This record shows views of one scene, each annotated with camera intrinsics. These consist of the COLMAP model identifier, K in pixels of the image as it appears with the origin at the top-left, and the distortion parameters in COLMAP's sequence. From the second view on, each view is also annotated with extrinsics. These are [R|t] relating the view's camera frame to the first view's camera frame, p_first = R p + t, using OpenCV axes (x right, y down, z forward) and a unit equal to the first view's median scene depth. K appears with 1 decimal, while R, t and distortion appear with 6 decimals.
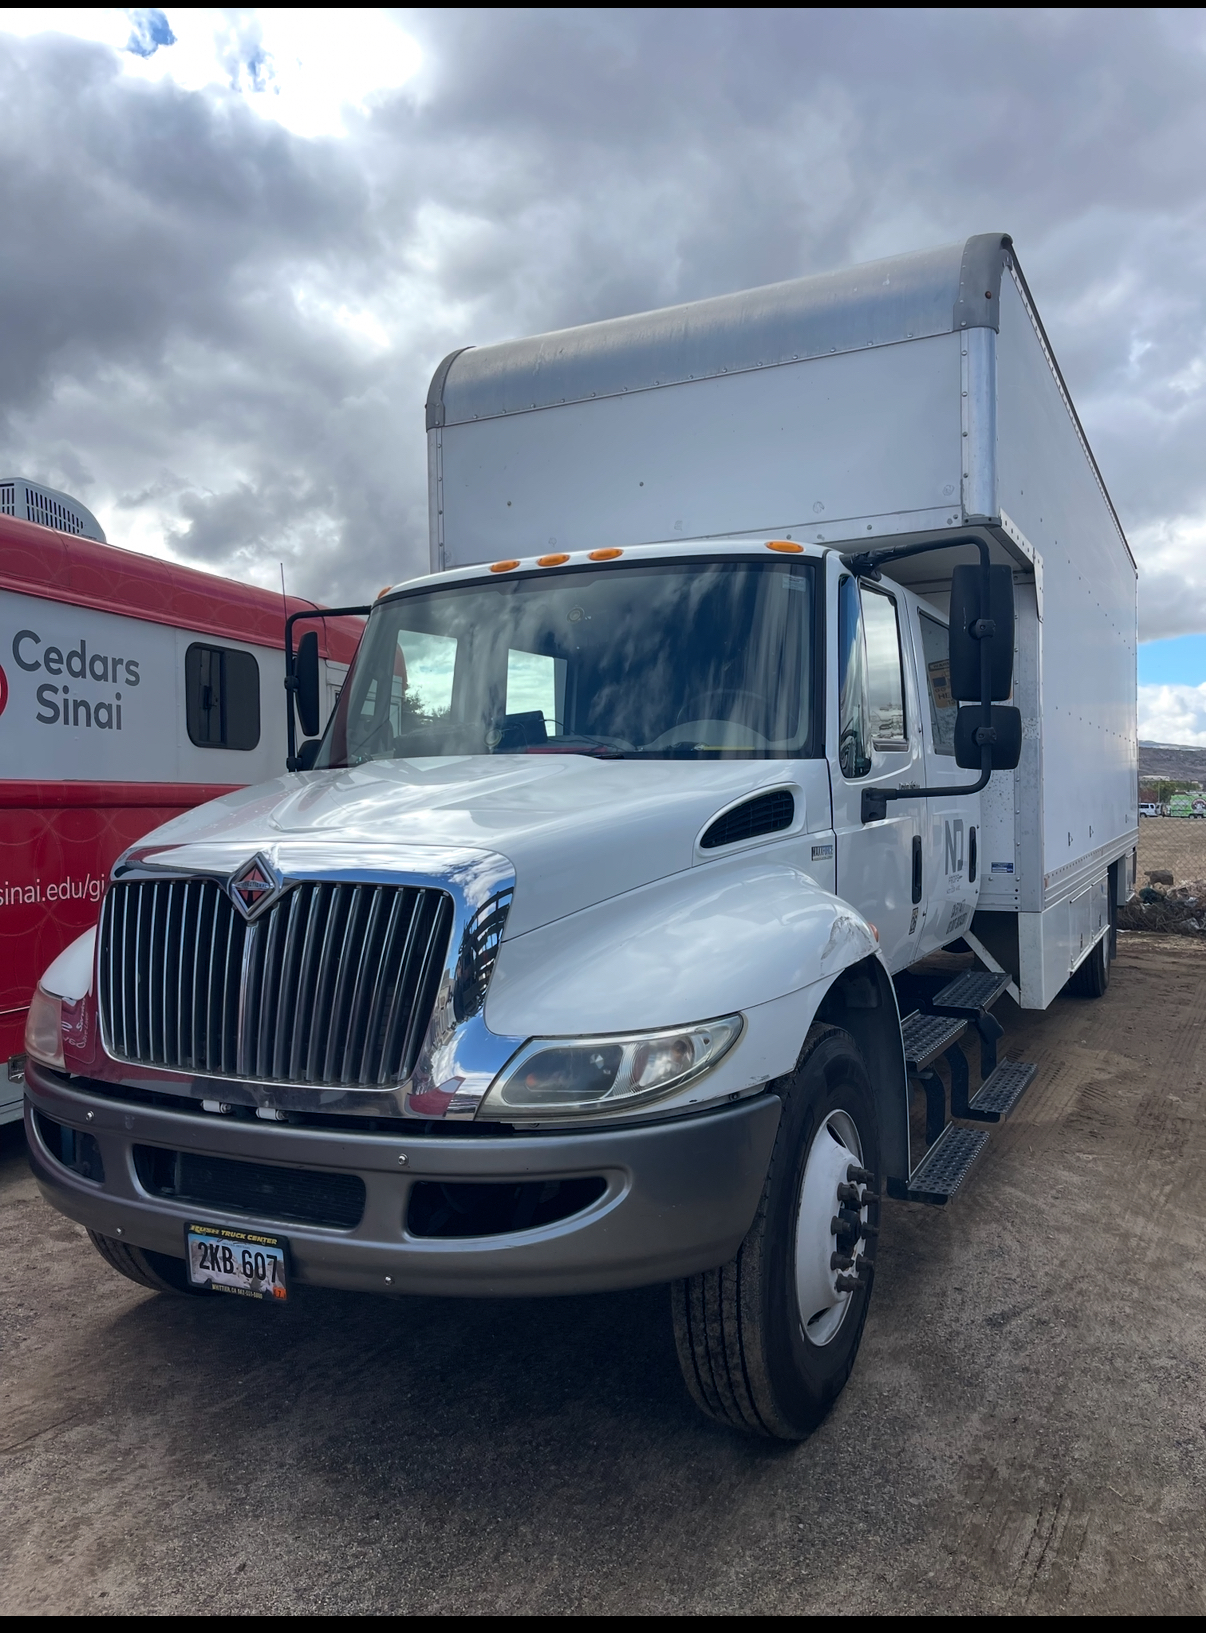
lens RADIAL K [[1200.6, 0, 587.6], [0, 1200.6, 820.4], [0, 0, 1]] dist [-0.037372, -0.000134]
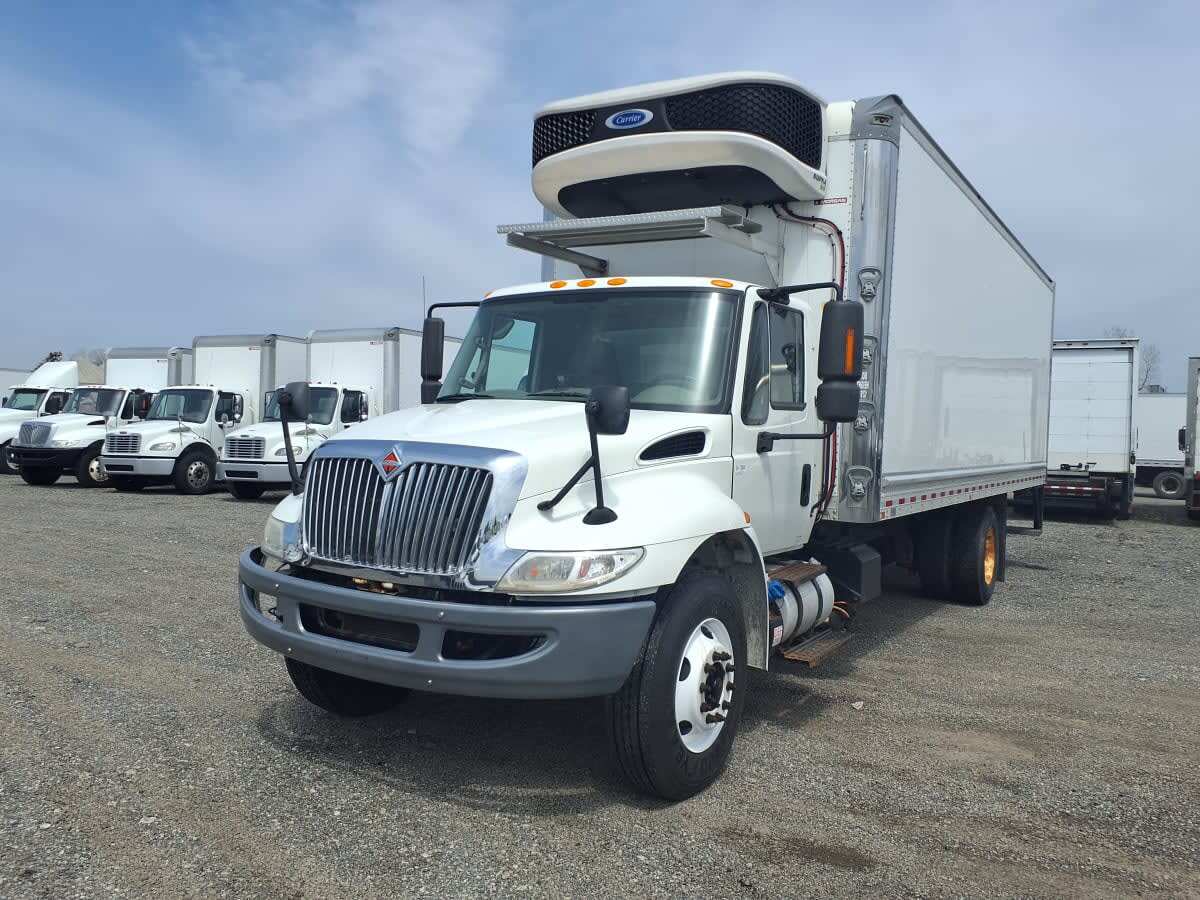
lens RADIAL K [[944.1, 0, 608.9], [0, 944.1, 451.6], [0, 0, 1]] dist [0.005940, -0.002183]
pose [[0.995581, 0.061176, -0.071248, 0.147835], [-0.061275, 0.998121, 0.000793, 0.014275], [0.071163, 0.003576, 0.997458, -0.396871]]
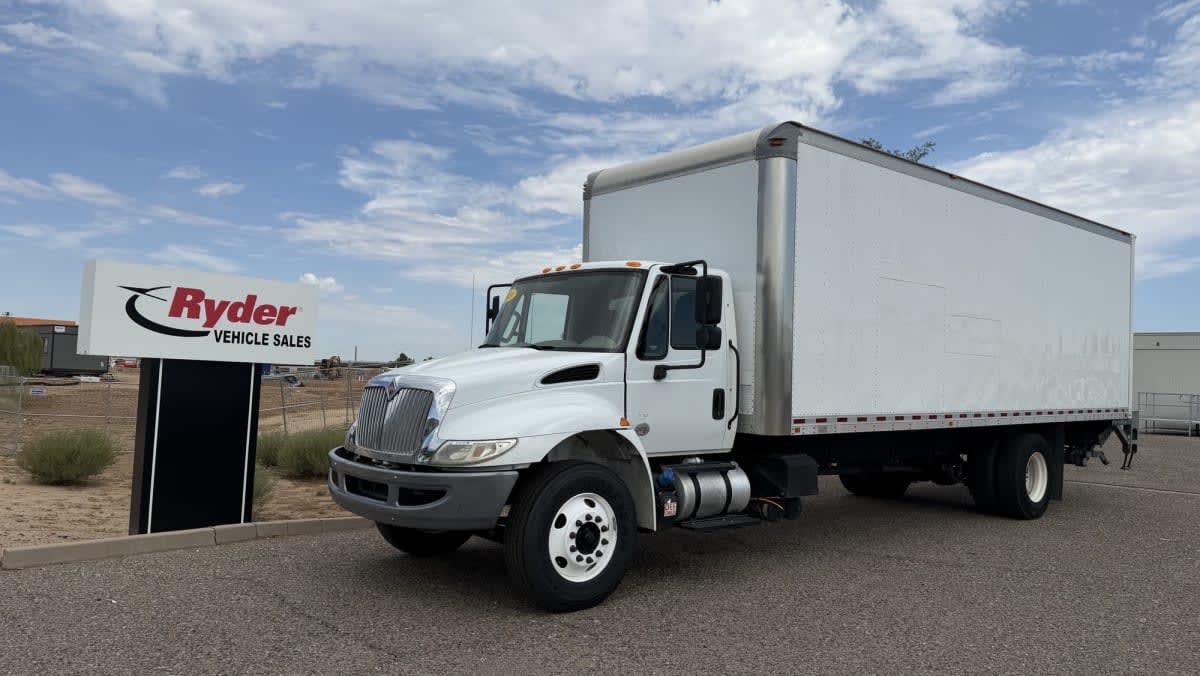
lens RADIAL K [[831.6, 0, 600.0], [0, 831.6, 338.0], [0, 0, 1]] dist [0.058907, -0.001574]
pose [[0.917636, 0.022067, -0.396809, 0.975550], [-0.047098, 0.997459, -0.053446, 0.014268], [0.394622, 0.067733, 0.916344, -0.692163]]
